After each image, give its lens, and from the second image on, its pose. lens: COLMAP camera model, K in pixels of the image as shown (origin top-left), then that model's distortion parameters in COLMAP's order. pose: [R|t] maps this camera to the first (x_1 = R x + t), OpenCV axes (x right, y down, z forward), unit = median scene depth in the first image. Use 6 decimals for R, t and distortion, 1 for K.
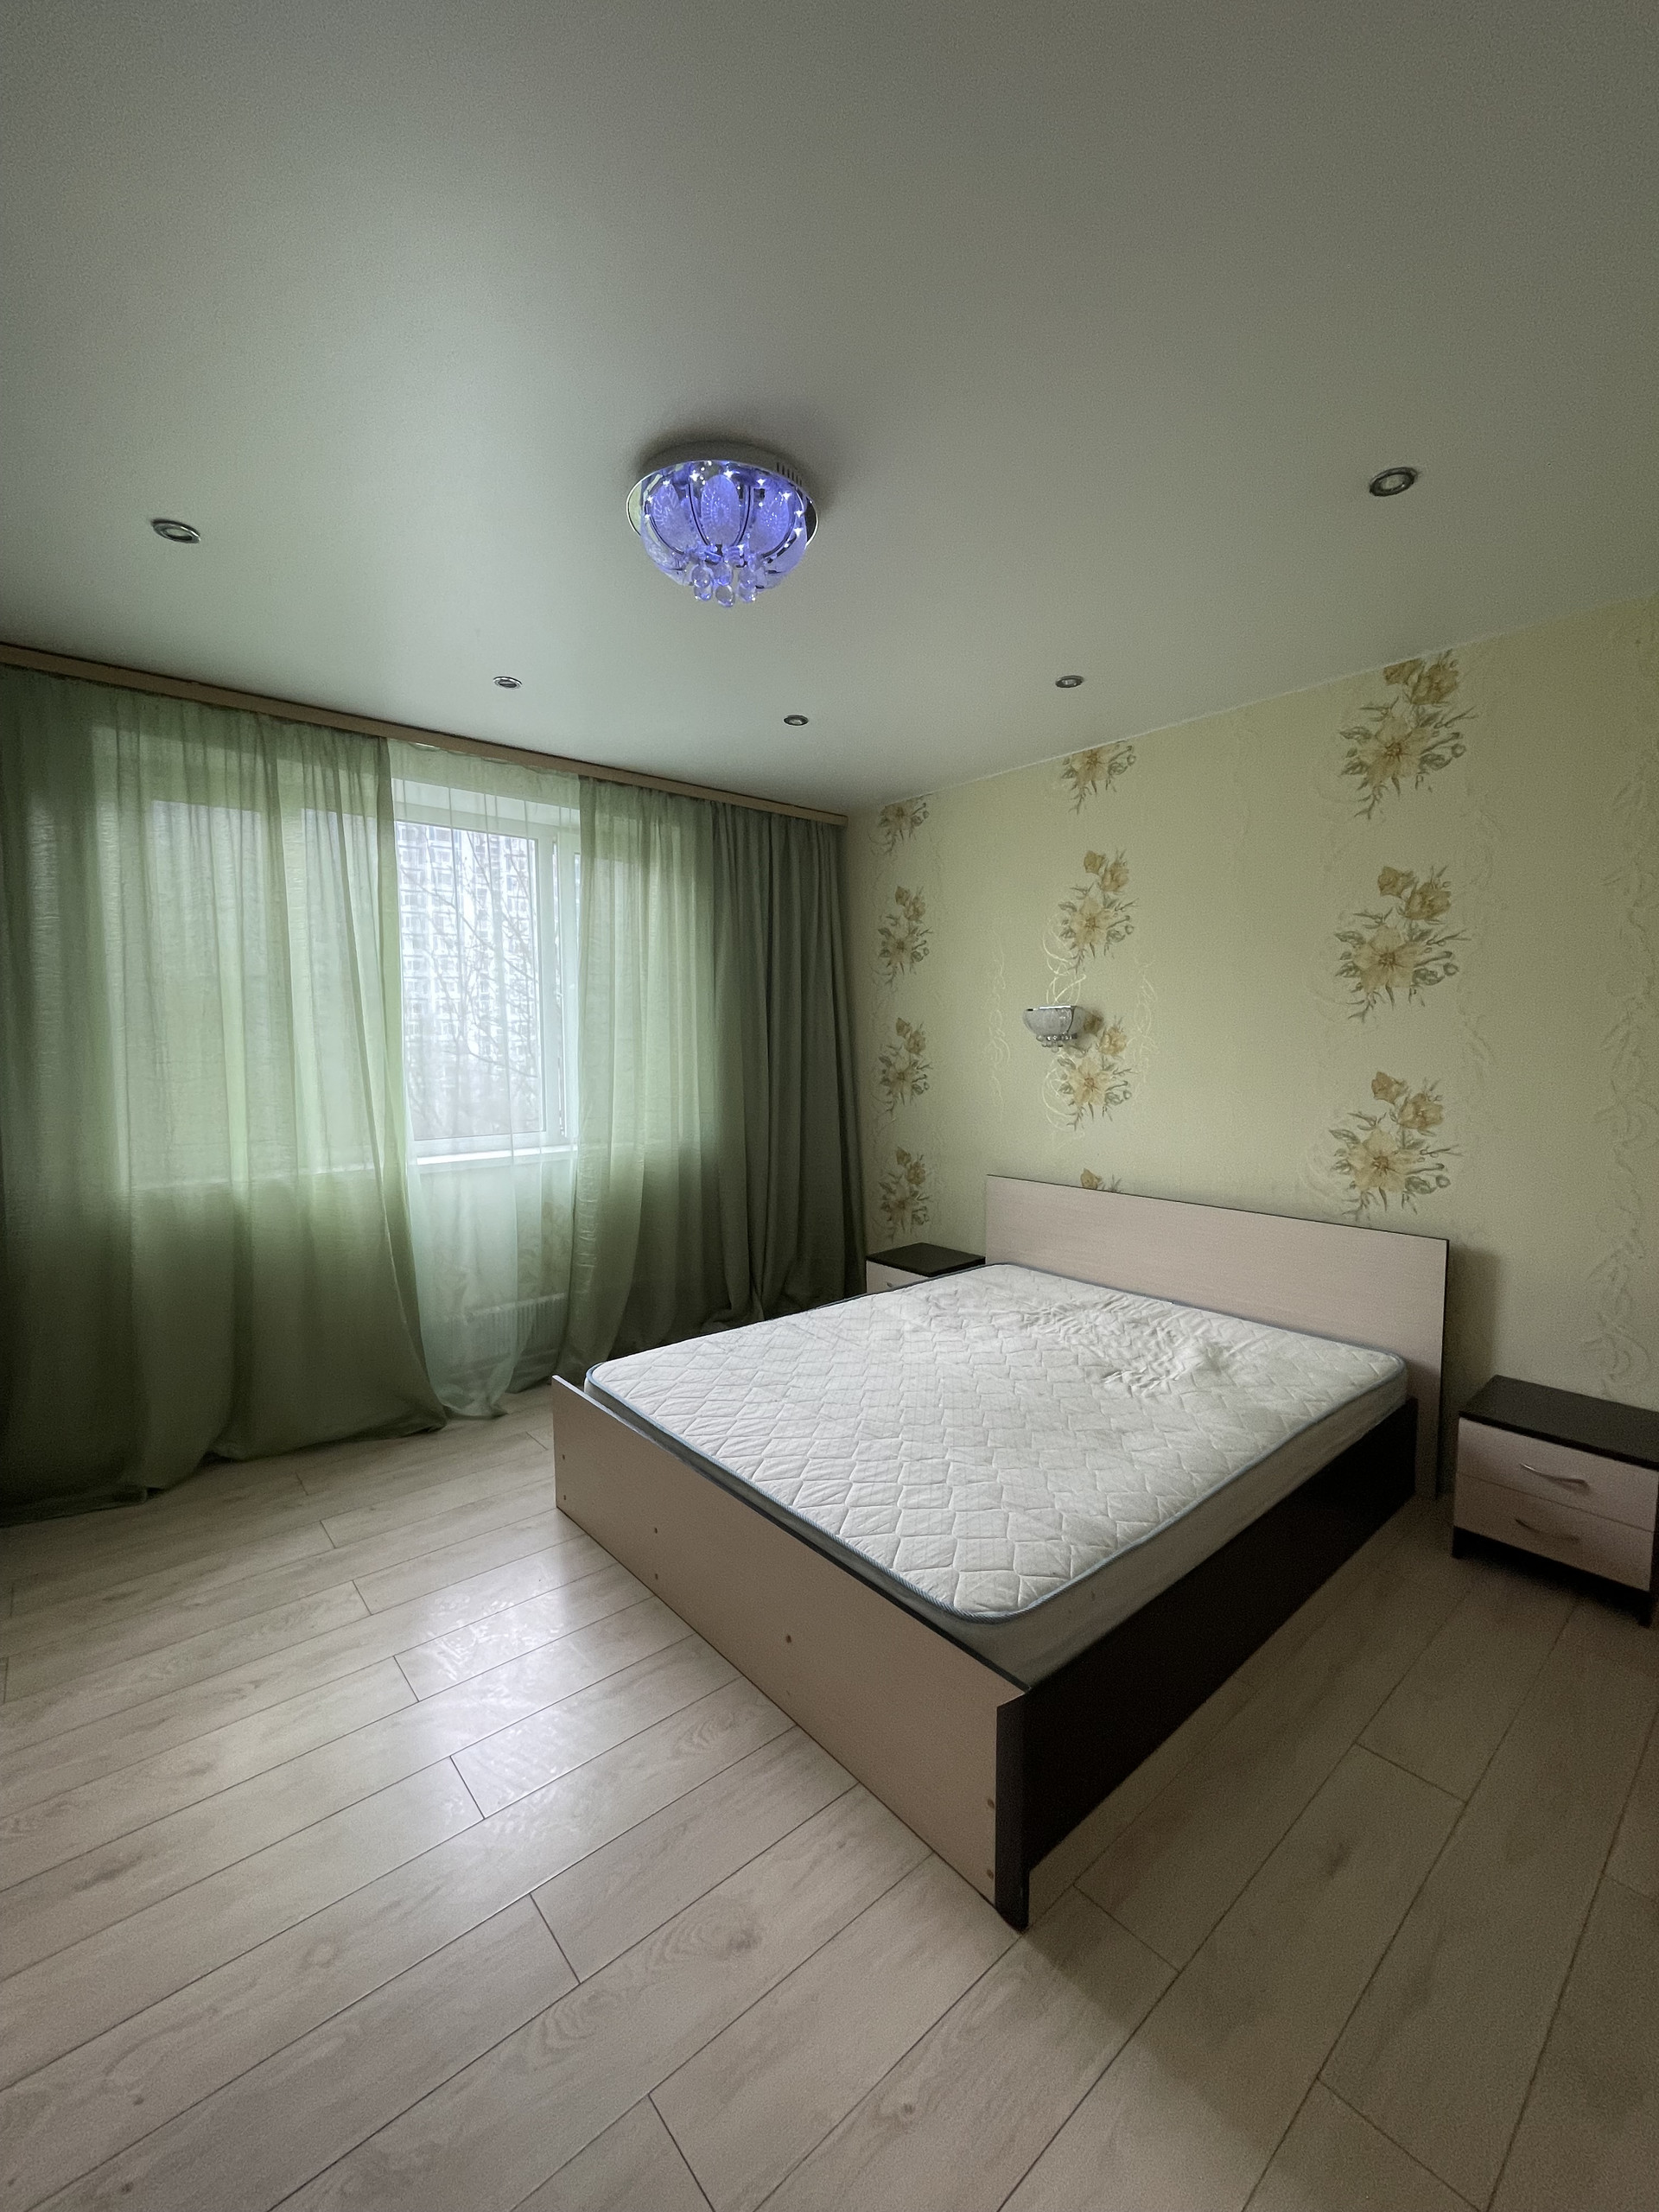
lens RADIAL K [[903.9, 0, 831.0], [0, 903.9, 1107.3], [0, 0, 1]] dist [-0.001044, -0.000004]
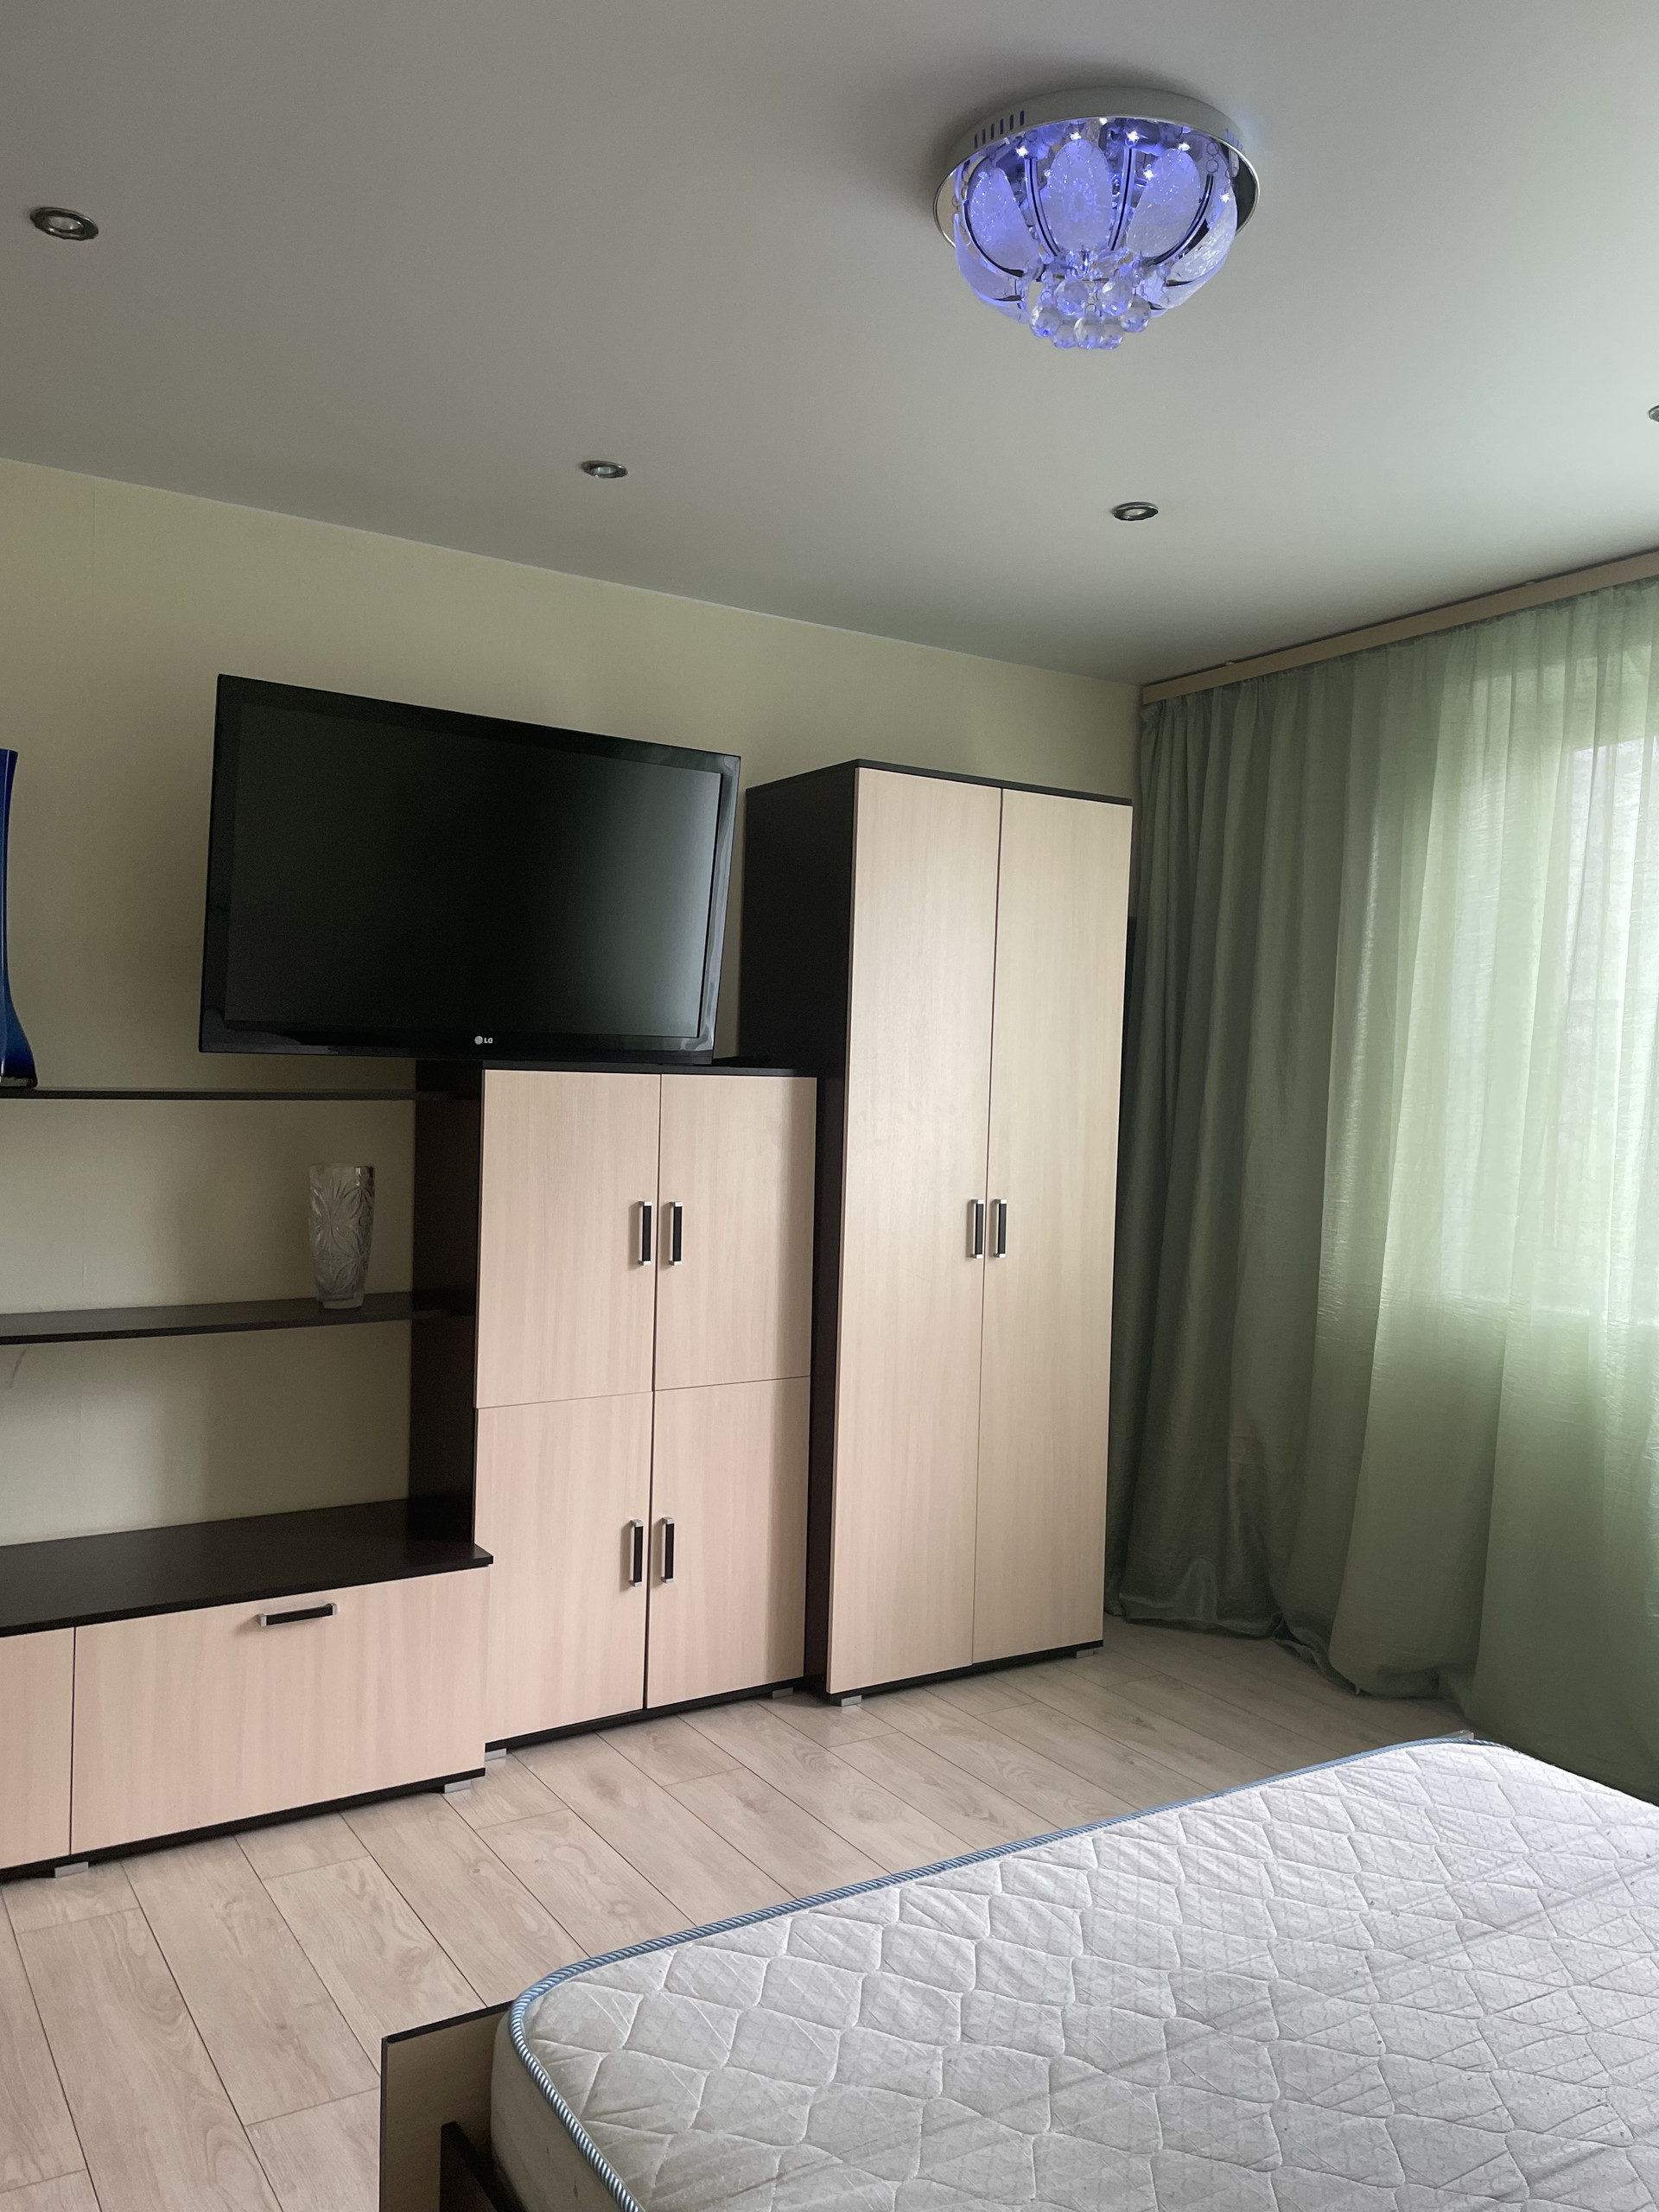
lens RADIAL K [[1678.5, 0, 835.1], [0, 1678.5, 1130.4], [0, 0, 1]] dist [0.092788, -0.129547]
pose [[-0.142801, 0.028964, -0.989327, 0.689624], [-0.103198, 0.993688, 0.043988, -0.053649], [0.984357, 0.108378, -0.138911, 0.707651]]
